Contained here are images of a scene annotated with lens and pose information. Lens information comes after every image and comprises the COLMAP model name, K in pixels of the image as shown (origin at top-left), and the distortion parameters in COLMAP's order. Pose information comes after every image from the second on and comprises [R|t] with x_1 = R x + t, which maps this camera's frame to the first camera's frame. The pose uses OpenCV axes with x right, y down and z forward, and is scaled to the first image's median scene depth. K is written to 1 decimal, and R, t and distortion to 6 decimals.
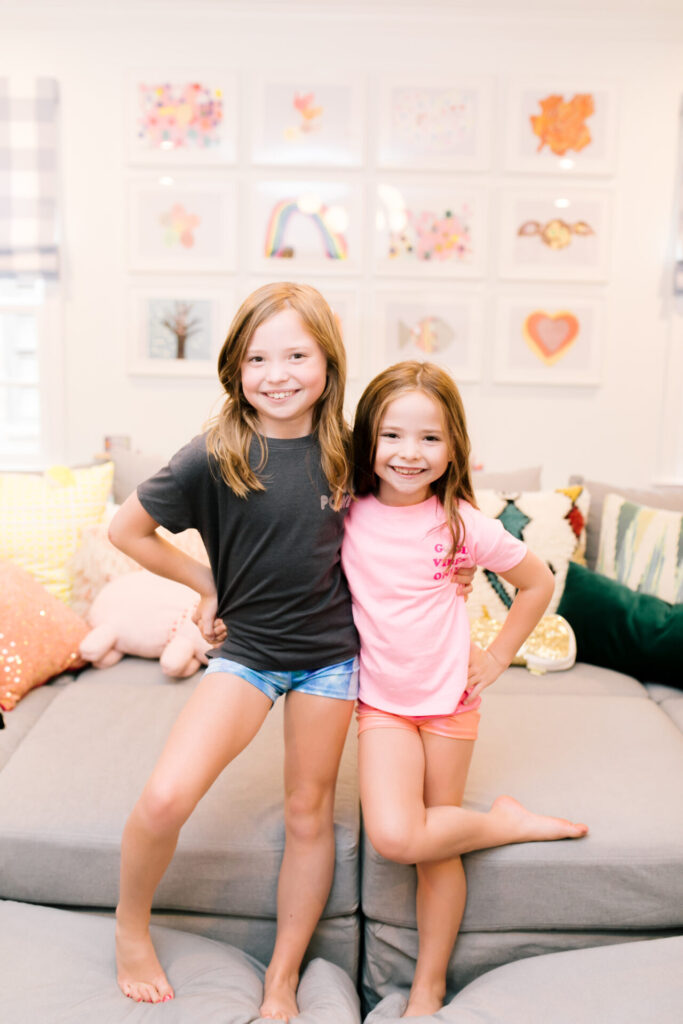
lens RADIAL K [[988.4, 0, 339.8], [0, 988.4, 506.9], [0, 0, 1]] dist [-0.025648, 0.000000]
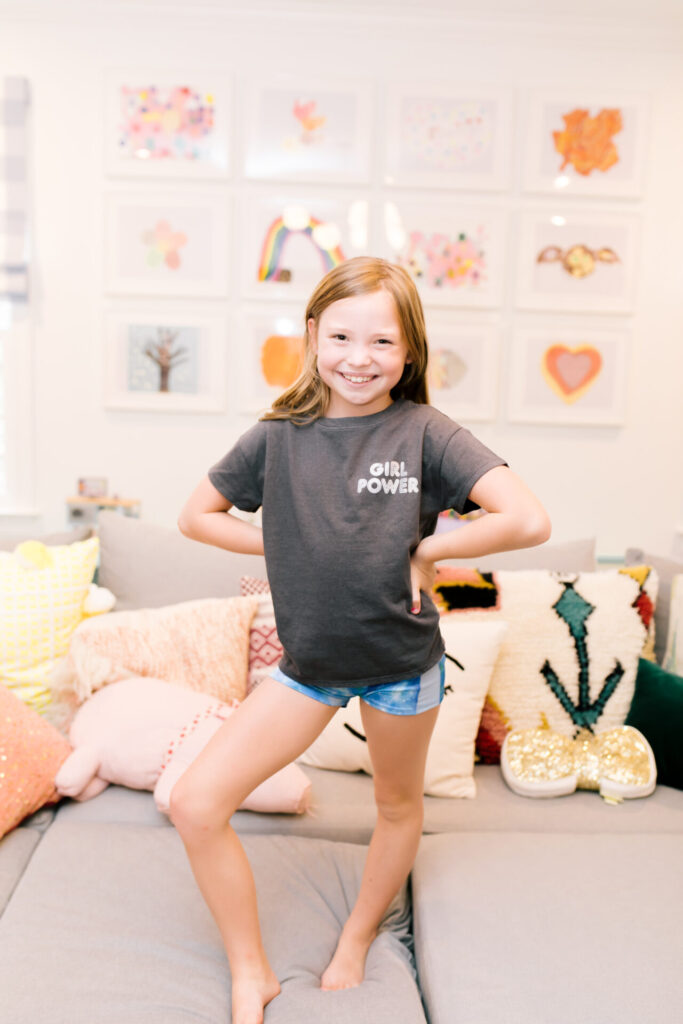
lens RADIAL K [[988.4, 0, 339.9], [0, 988.4, 505.9], [0, 0, 1]] dist [-0.025648, 0.000000]
pose [[0.999147, 0.007031, 0.040685, -0.038196], [-0.006752, 0.999953, -0.007008, -0.042490], [-0.040732, 0.006727, 0.999147, 0.098667]]
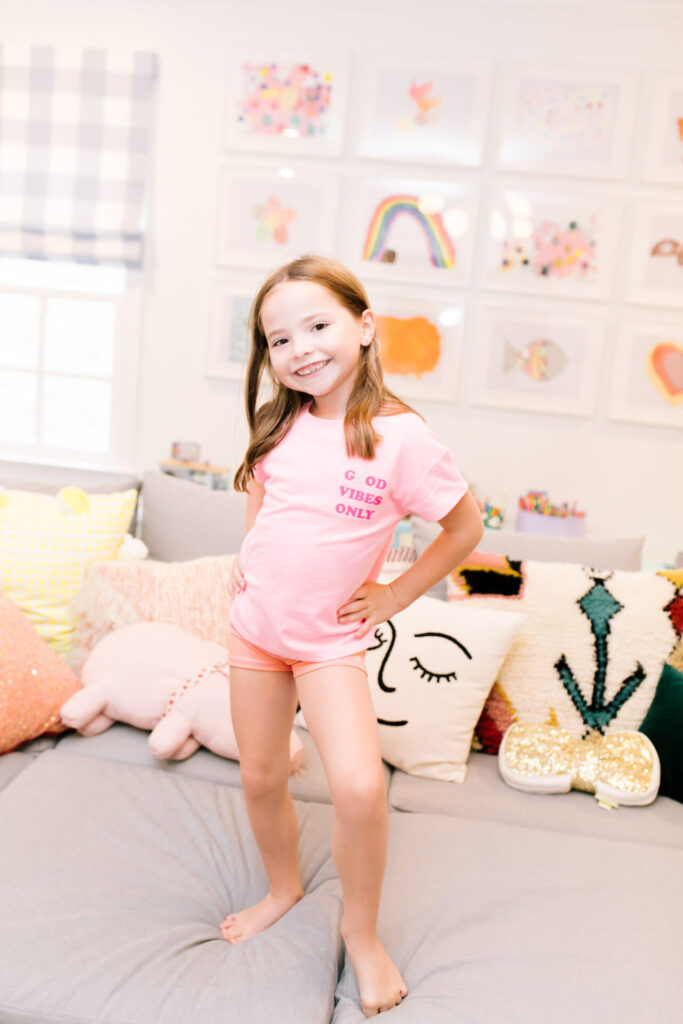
lens RADIAL K [[988.4, 0, 339.8], [0, 988.4, 506.8], [0, 0, 1]] dist [-0.025648, 0.000000]
pose [[0.988510, 0.094911, -0.117642, 0.031848], [-0.094496, 0.995484, 0.009112, -0.034760], [0.117975, 0.002110, 0.993014, 0.100340]]
